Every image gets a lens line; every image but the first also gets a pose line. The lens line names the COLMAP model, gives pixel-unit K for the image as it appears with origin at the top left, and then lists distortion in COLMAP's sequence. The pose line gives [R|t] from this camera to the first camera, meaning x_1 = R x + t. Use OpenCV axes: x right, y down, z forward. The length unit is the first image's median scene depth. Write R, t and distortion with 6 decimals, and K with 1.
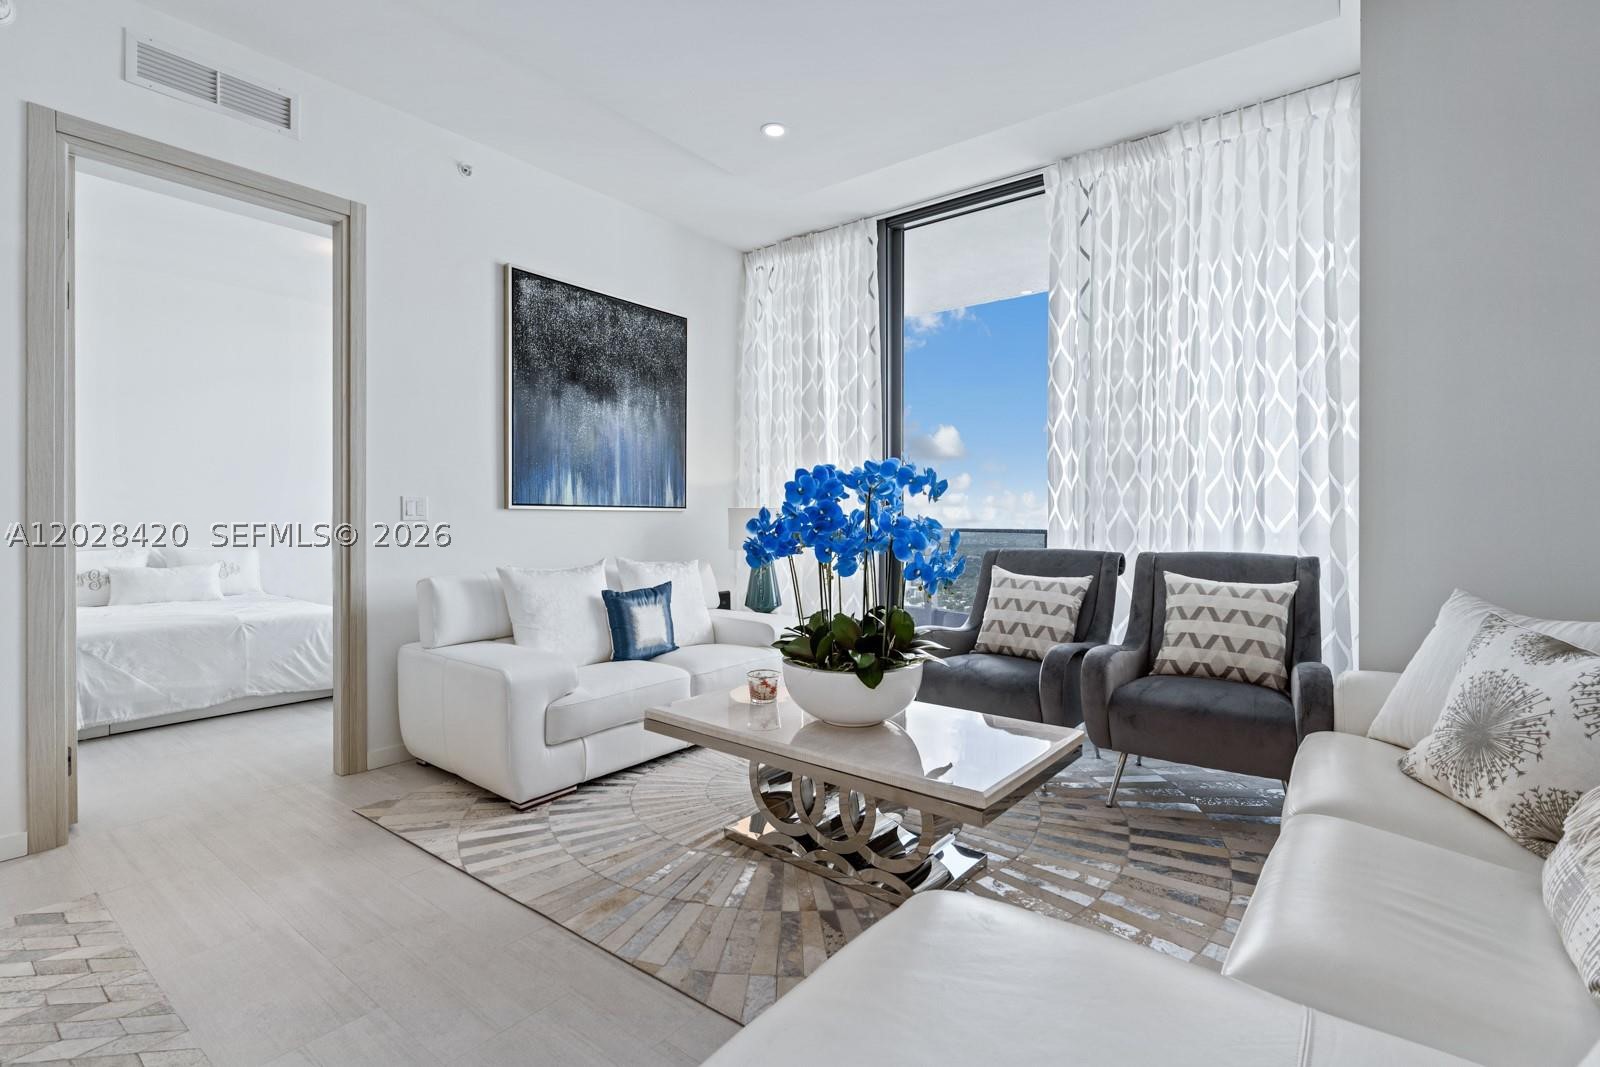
lens RADIAL K [[748.9, 0, 806.7], [0, 748.9, 517.1], [0, 0, 1]] dist [-0.002225, -0.000173]
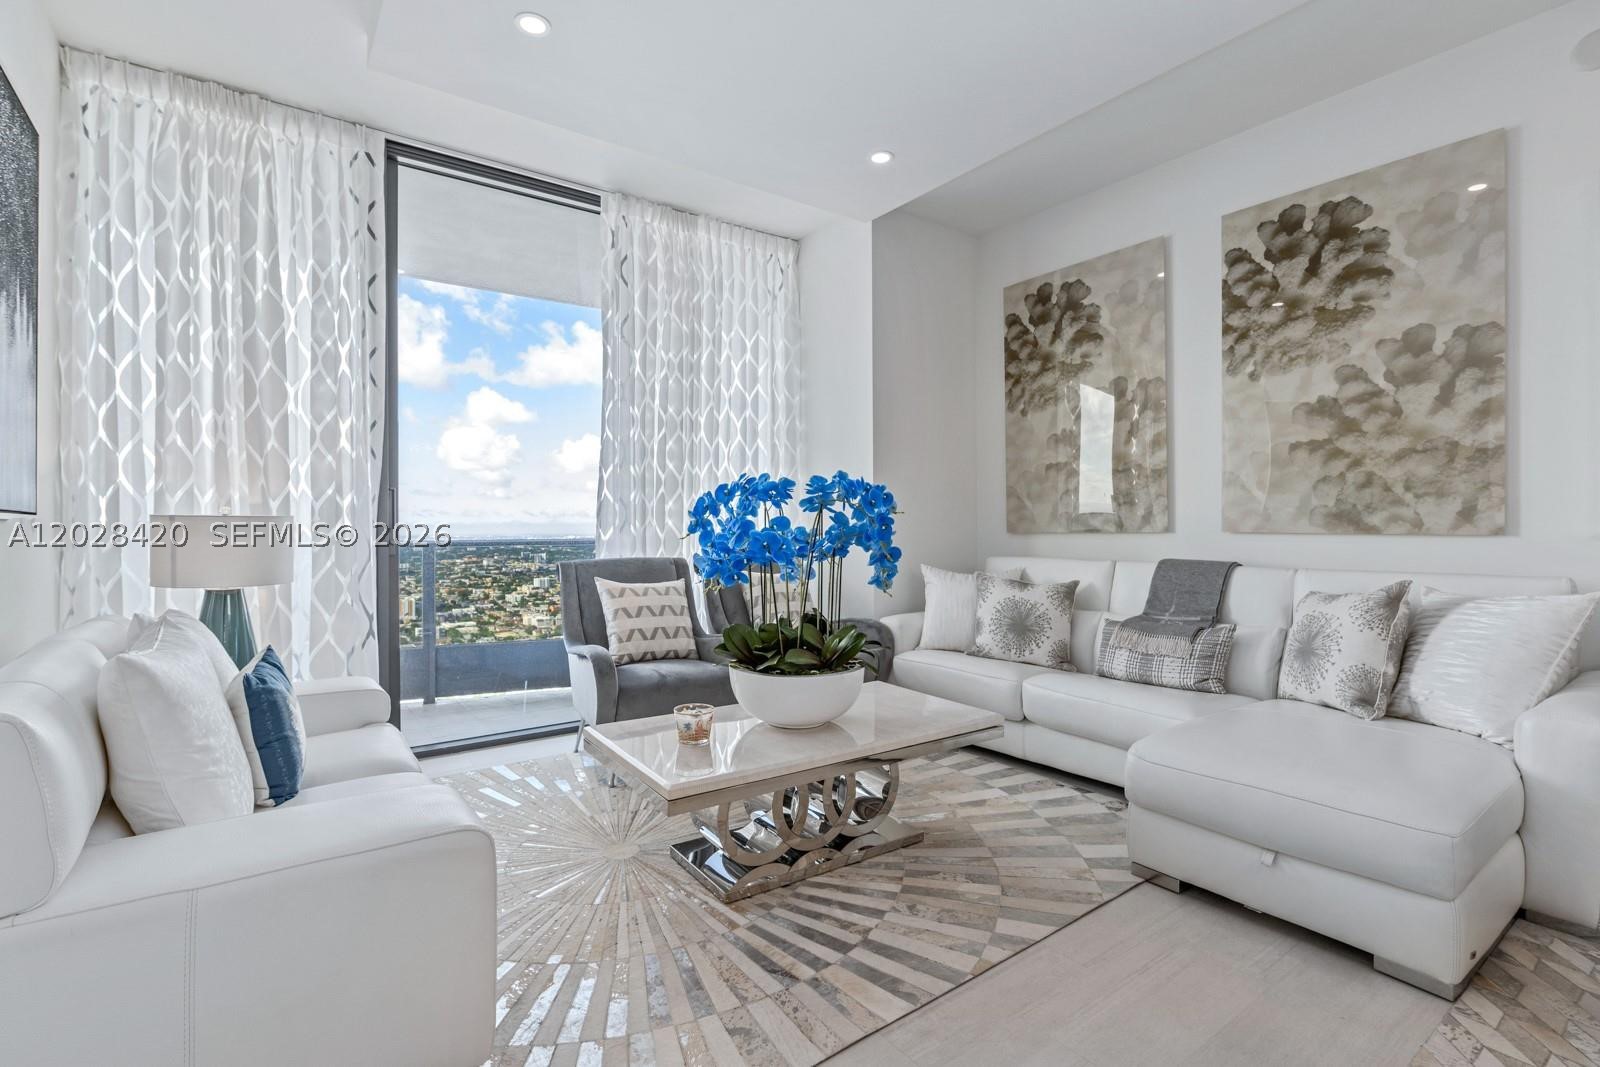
lens RADIAL K [[748.9, 0, 806.7], [0, 748.9, 517.1], [0, 0, 1]] dist [-0.002225, -0.000173]
pose [[0.270218, 0.012549, 0.962717, -0.885602], [0.013757, 0.999763, -0.016893, 0.009283], [-0.962701, 0.017809, 0.269981, 0.672810]]
